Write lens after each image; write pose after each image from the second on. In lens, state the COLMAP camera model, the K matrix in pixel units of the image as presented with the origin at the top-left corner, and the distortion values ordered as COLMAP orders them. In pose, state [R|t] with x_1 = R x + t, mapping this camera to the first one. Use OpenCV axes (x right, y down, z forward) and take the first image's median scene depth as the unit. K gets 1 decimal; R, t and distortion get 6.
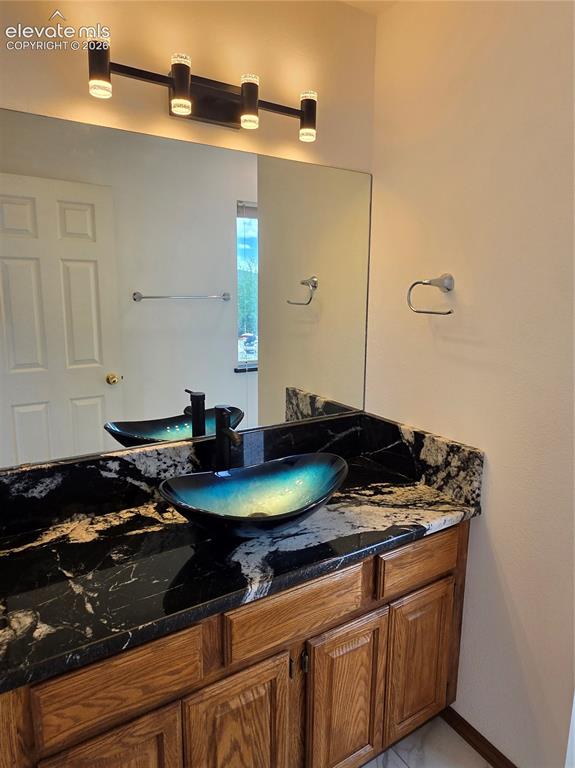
lens RADIAL K [[482.5, 0, 288.0], [0, 482.5, 376.0], [0, 0, 1]] dist [-0.005520, 0.000456]
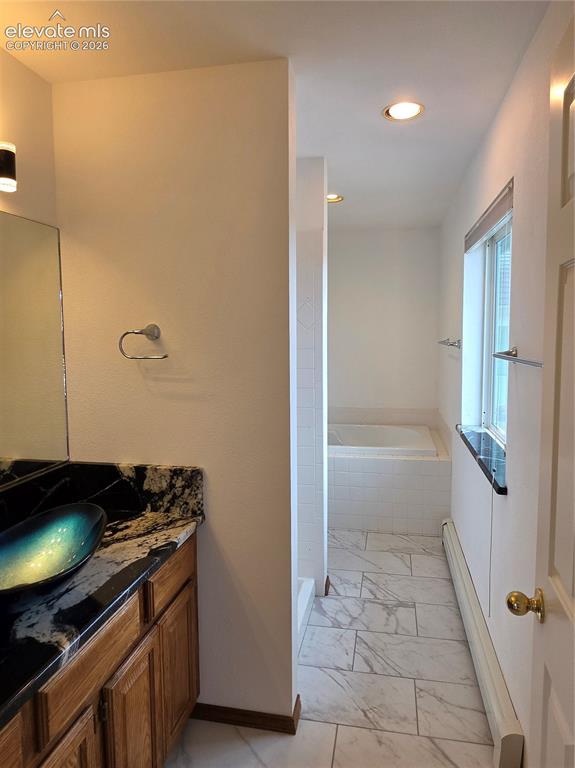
lens RADIAL K [[499.1, 0, 287.5], [0, 499.1, 384.0], [0, 0, 1]] dist [0.003486, -0.000822]
pose [[0.690240, -0.093671, 0.717492, -0.326175], [0.146102, 0.989204, -0.011409, -0.007188], [-0.708677, 0.112701, 0.696474, -0.059114]]
